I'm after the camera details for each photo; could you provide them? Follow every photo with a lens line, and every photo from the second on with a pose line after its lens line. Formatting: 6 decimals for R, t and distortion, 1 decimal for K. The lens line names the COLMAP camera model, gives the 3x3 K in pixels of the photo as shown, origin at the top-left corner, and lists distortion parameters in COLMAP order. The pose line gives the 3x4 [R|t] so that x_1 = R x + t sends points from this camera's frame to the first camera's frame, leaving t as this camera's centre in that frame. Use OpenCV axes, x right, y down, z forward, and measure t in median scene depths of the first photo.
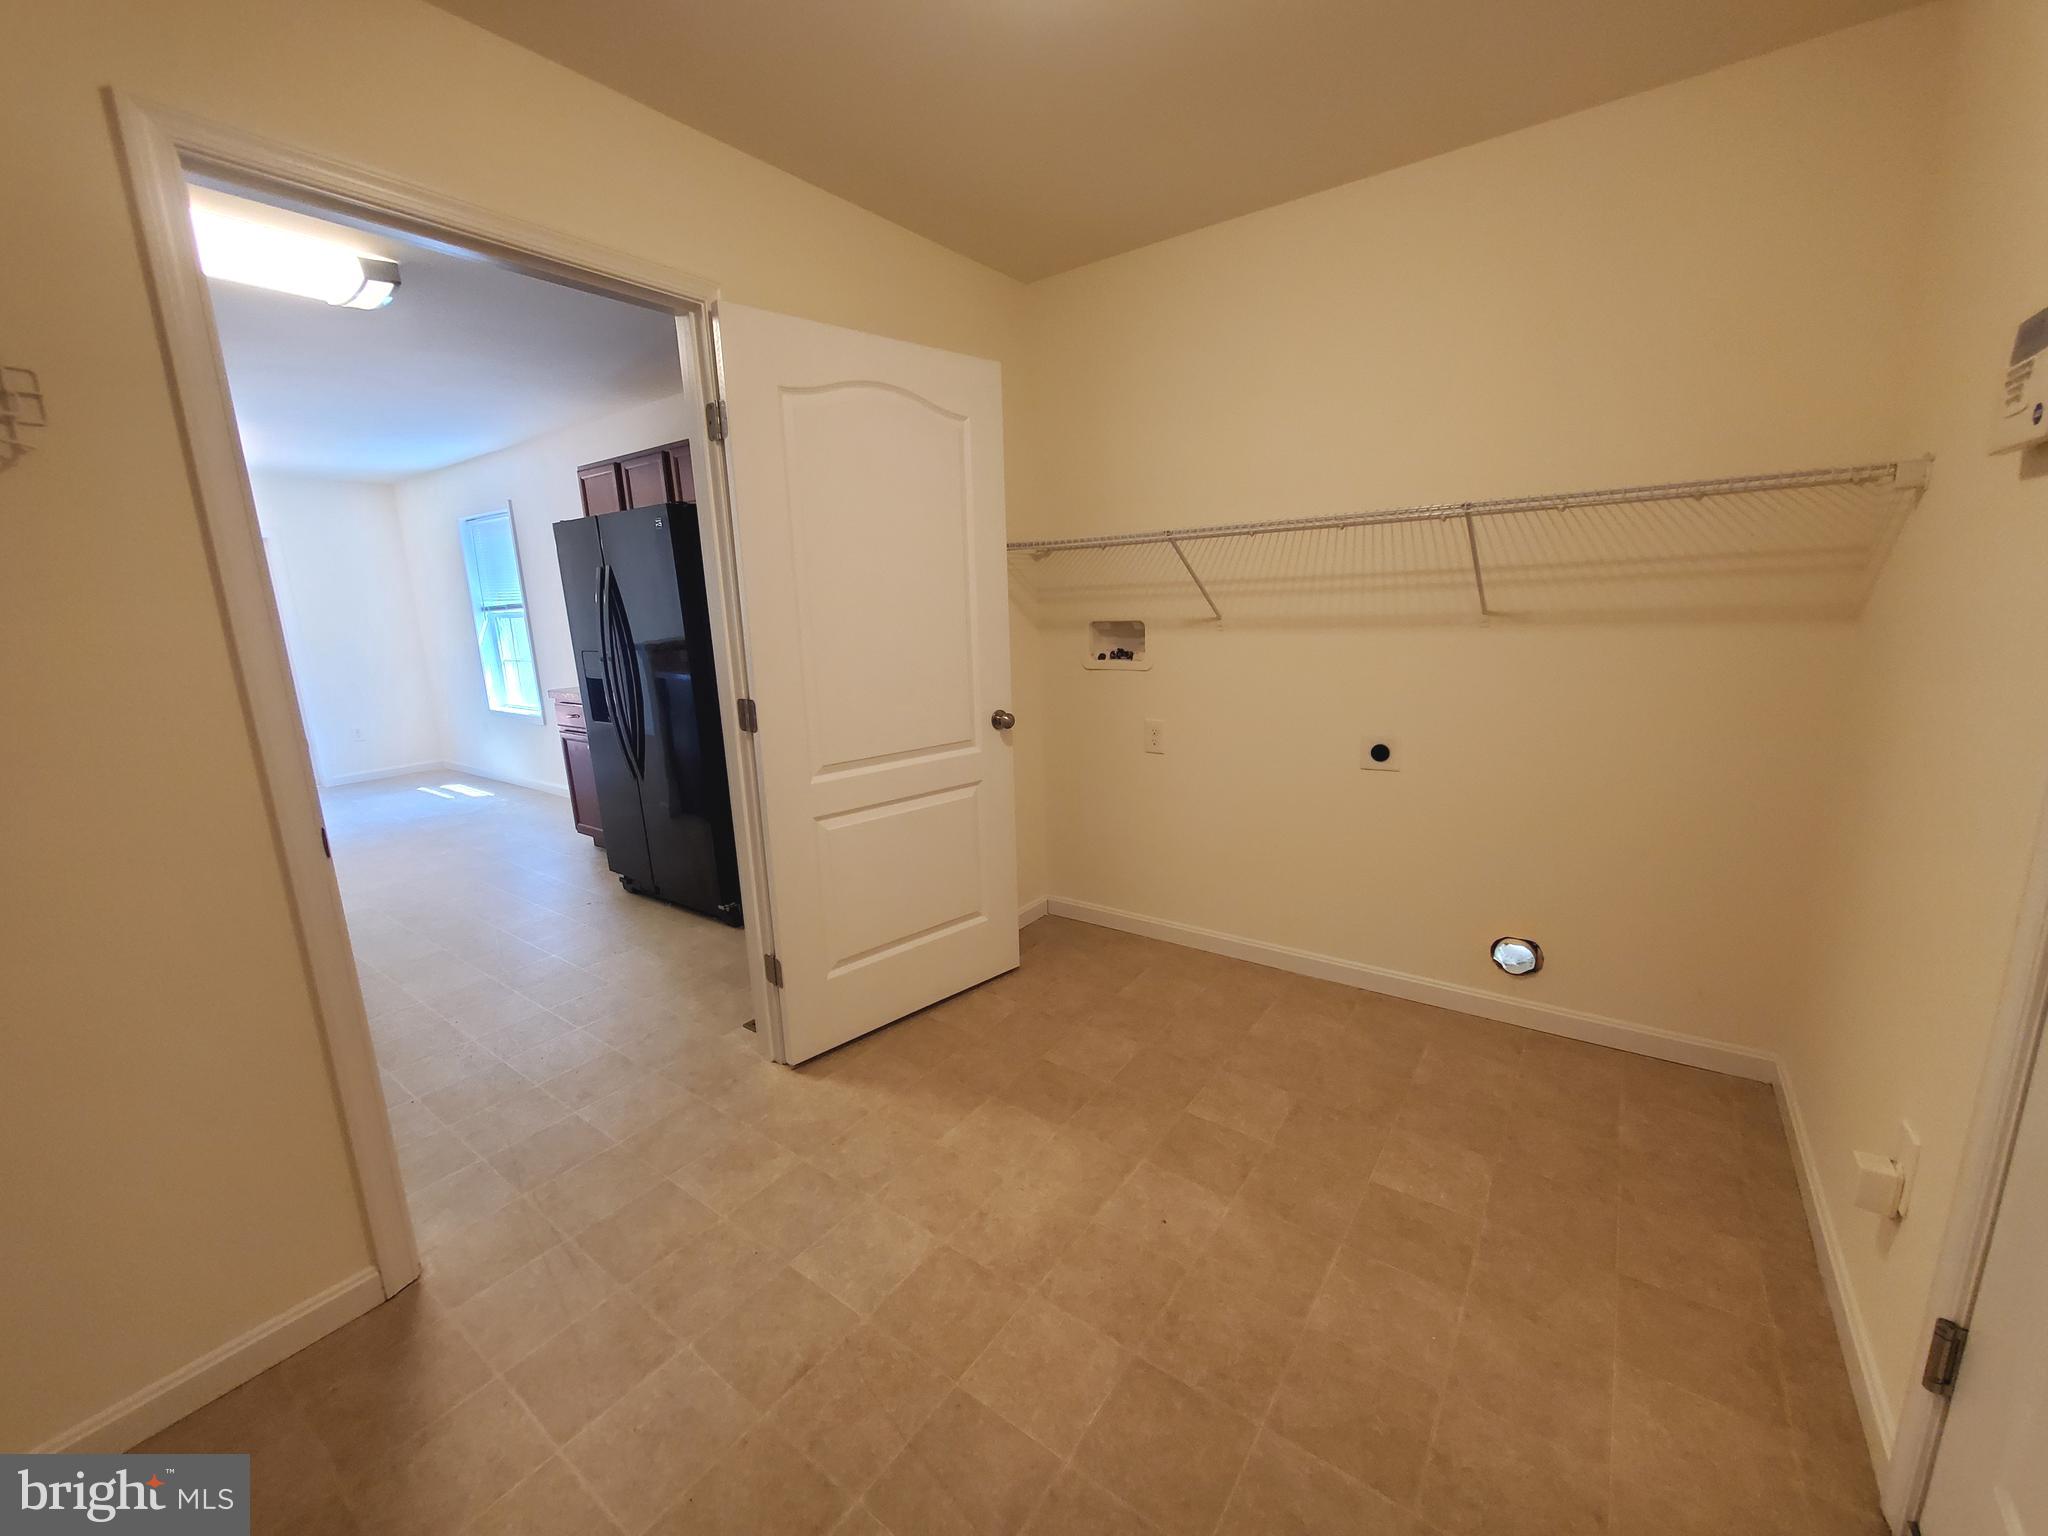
lens RADIAL K [[810.9, 0, 1013.5], [0, 810.9, 768.5], [0, 0, 1]] dist [-0.001066, -0.000811]
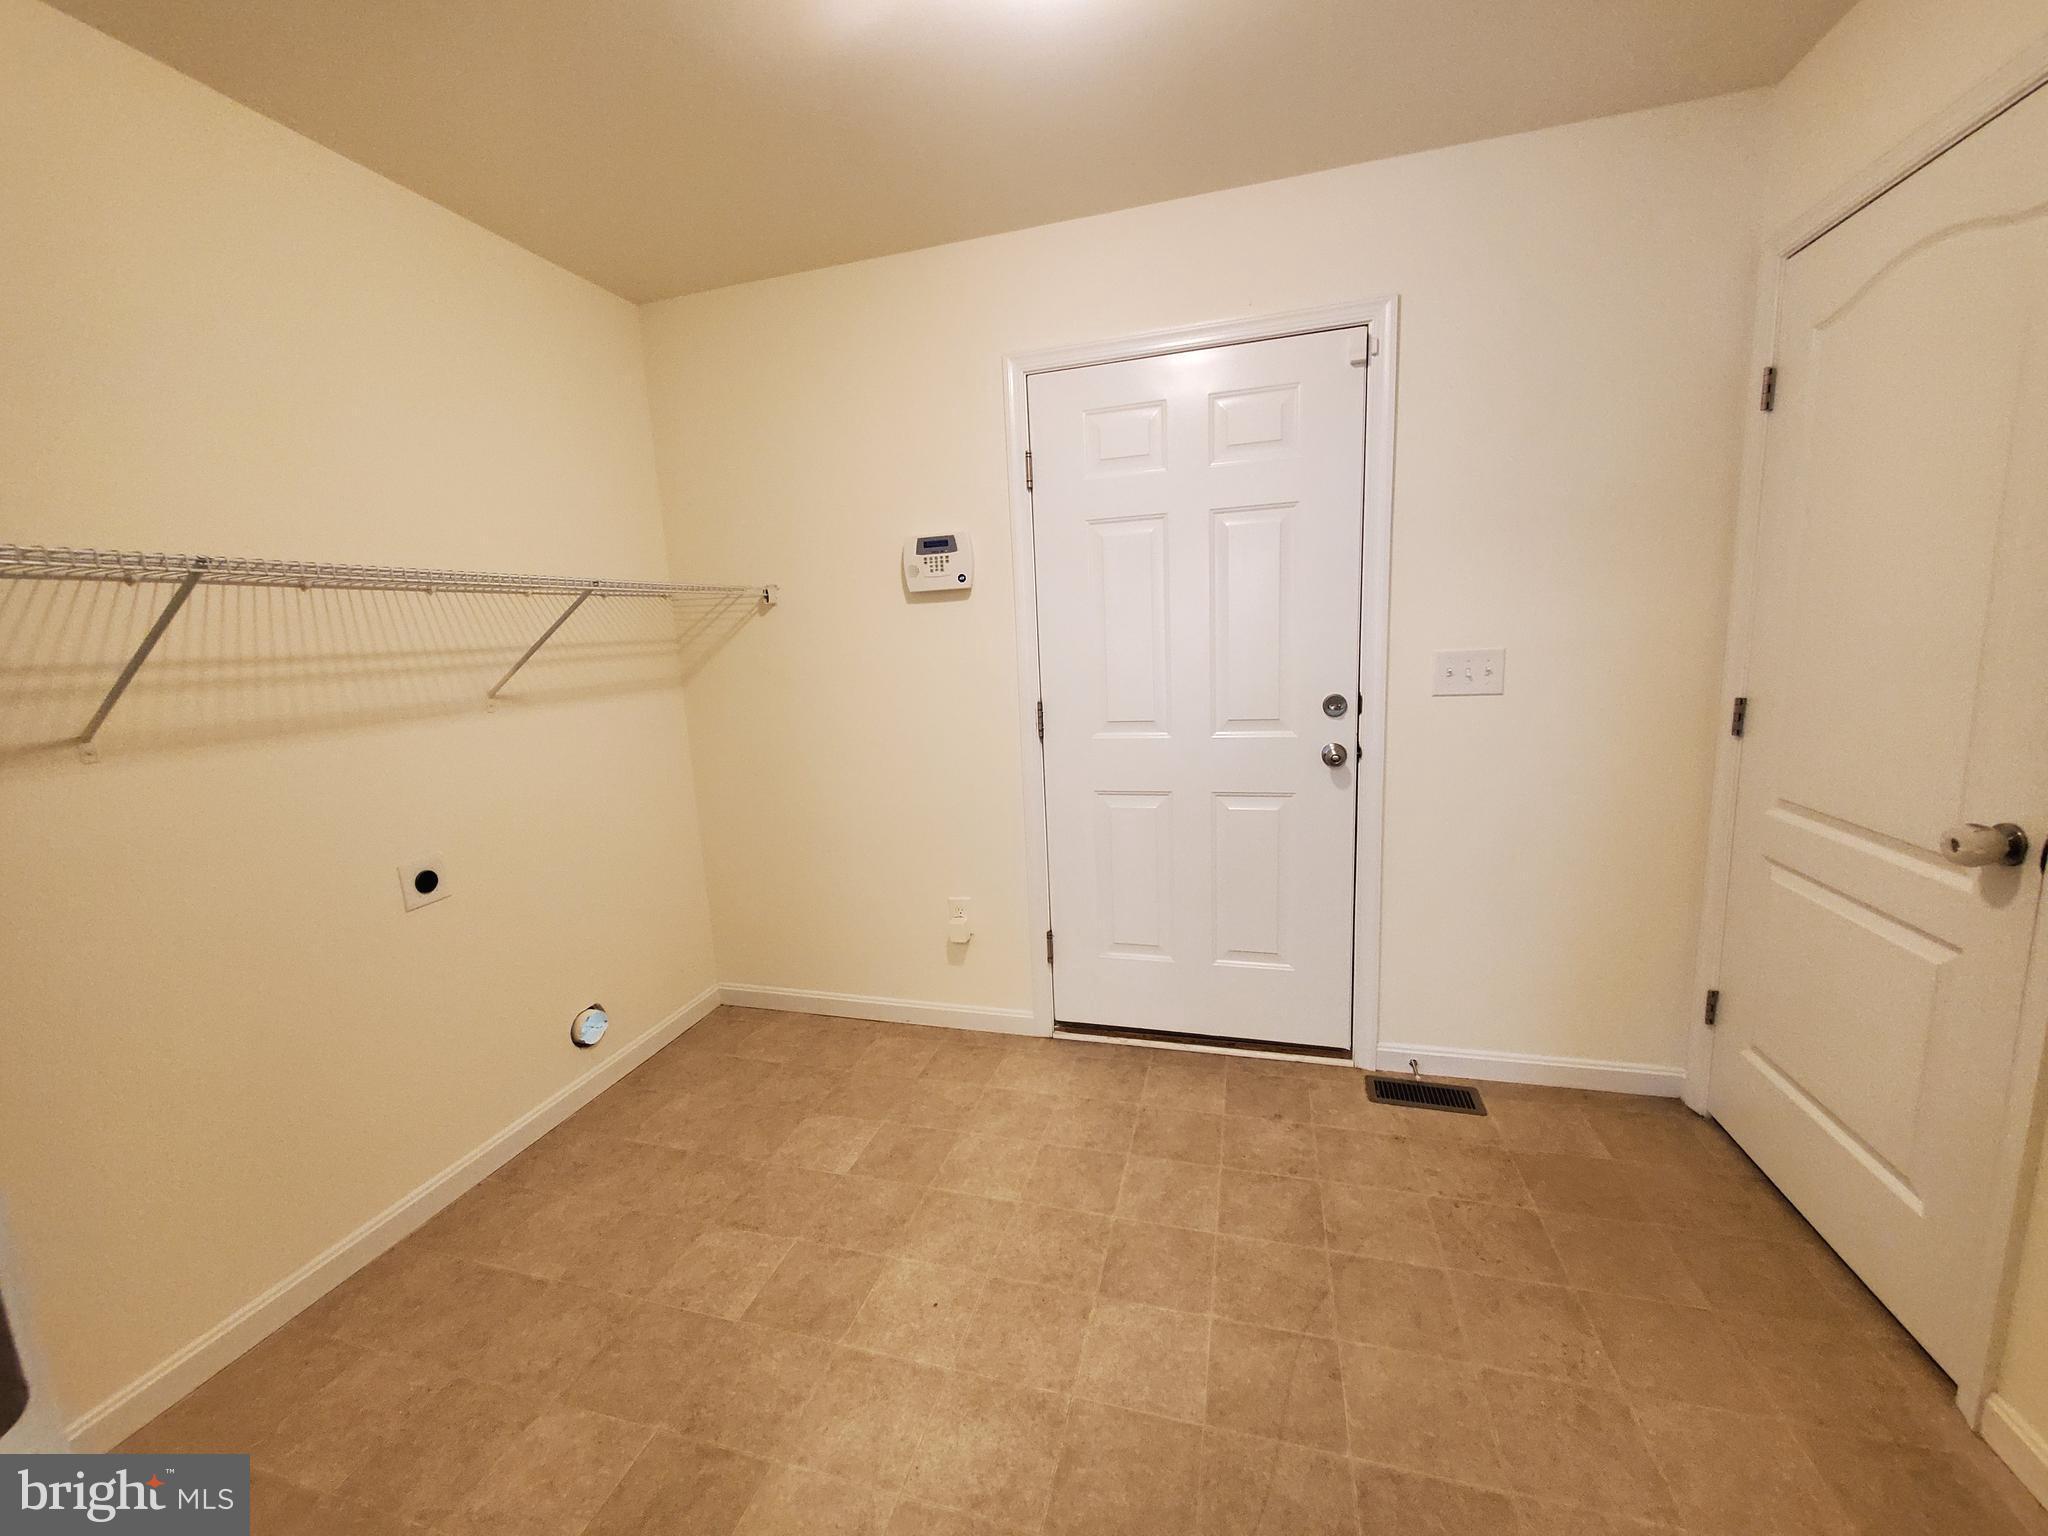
lens RADIAL K [[810.9, 0, 1013.5], [0, 810.9, 768.5], [0, 0, 1]] dist [-0.001066, -0.000811]
pose [[-0.345332, -0.098284, 0.933320, -0.675607], [0.255820, 0.946981, 0.194377, -0.192226], [-0.902941, 0.305887, -0.301880, 1.036561]]
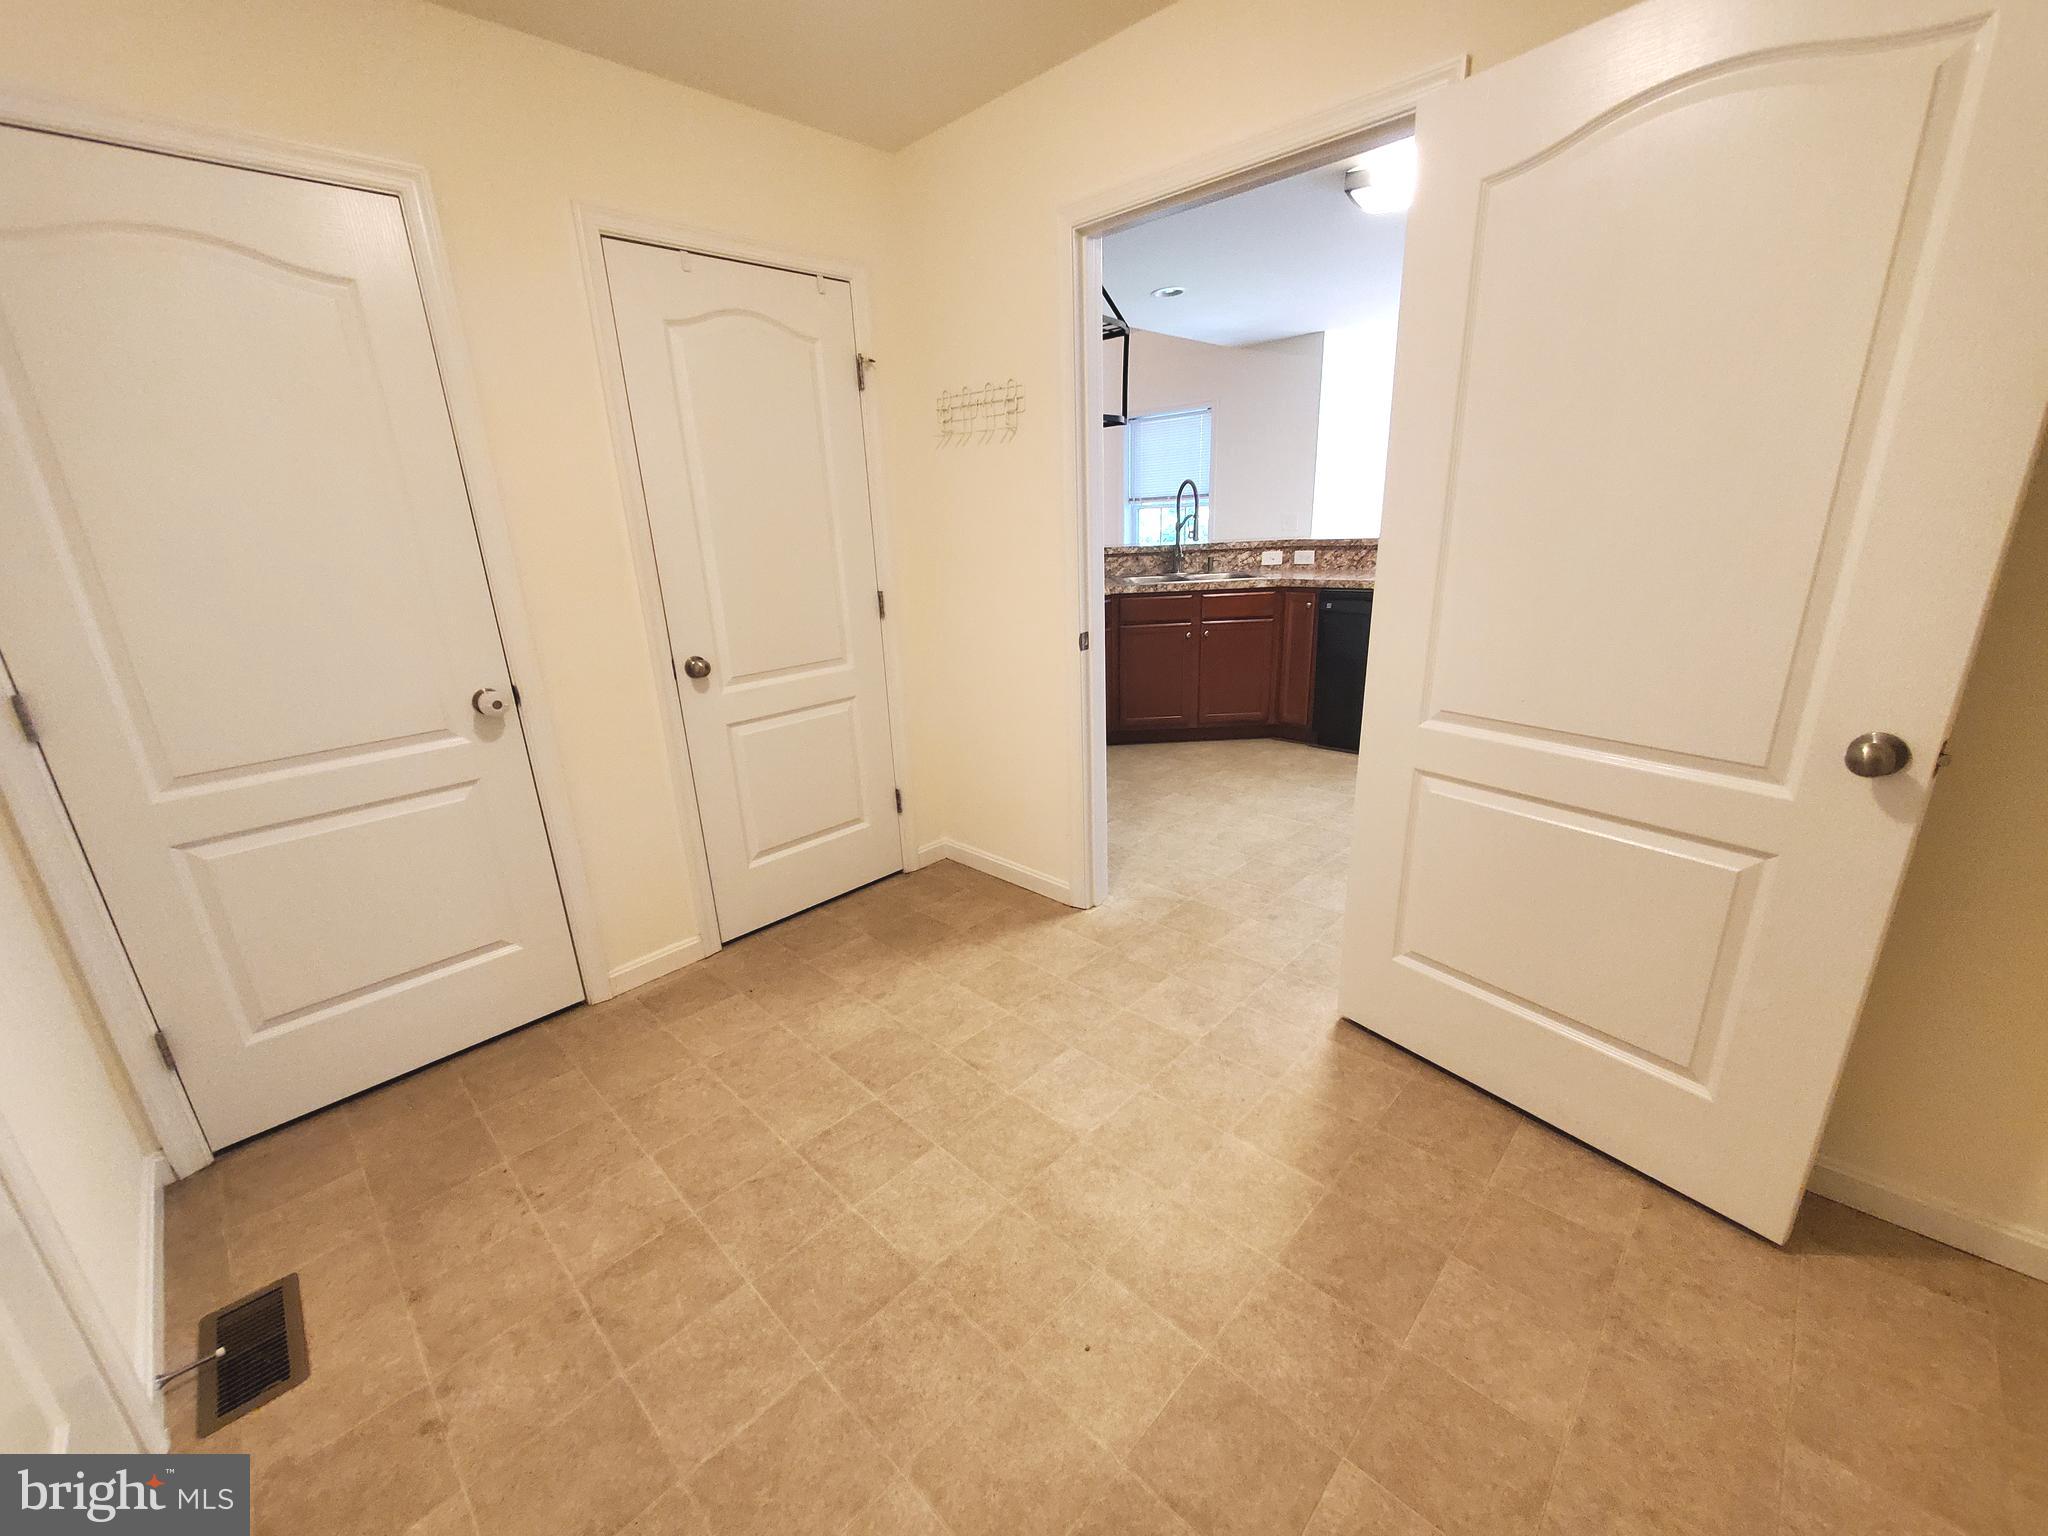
lens RADIAL K [[810.9, 0, 1013.5], [0, 810.9, 768.5], [0, 0, 1]] dist [-0.001066, -0.000811]
pose [[-0.136877, 0.339768, -0.930496, 0.743969], [-0.155695, 0.920283, 0.358942, -0.221039], [0.978276, 0.194004, -0.073065, 0.901851]]
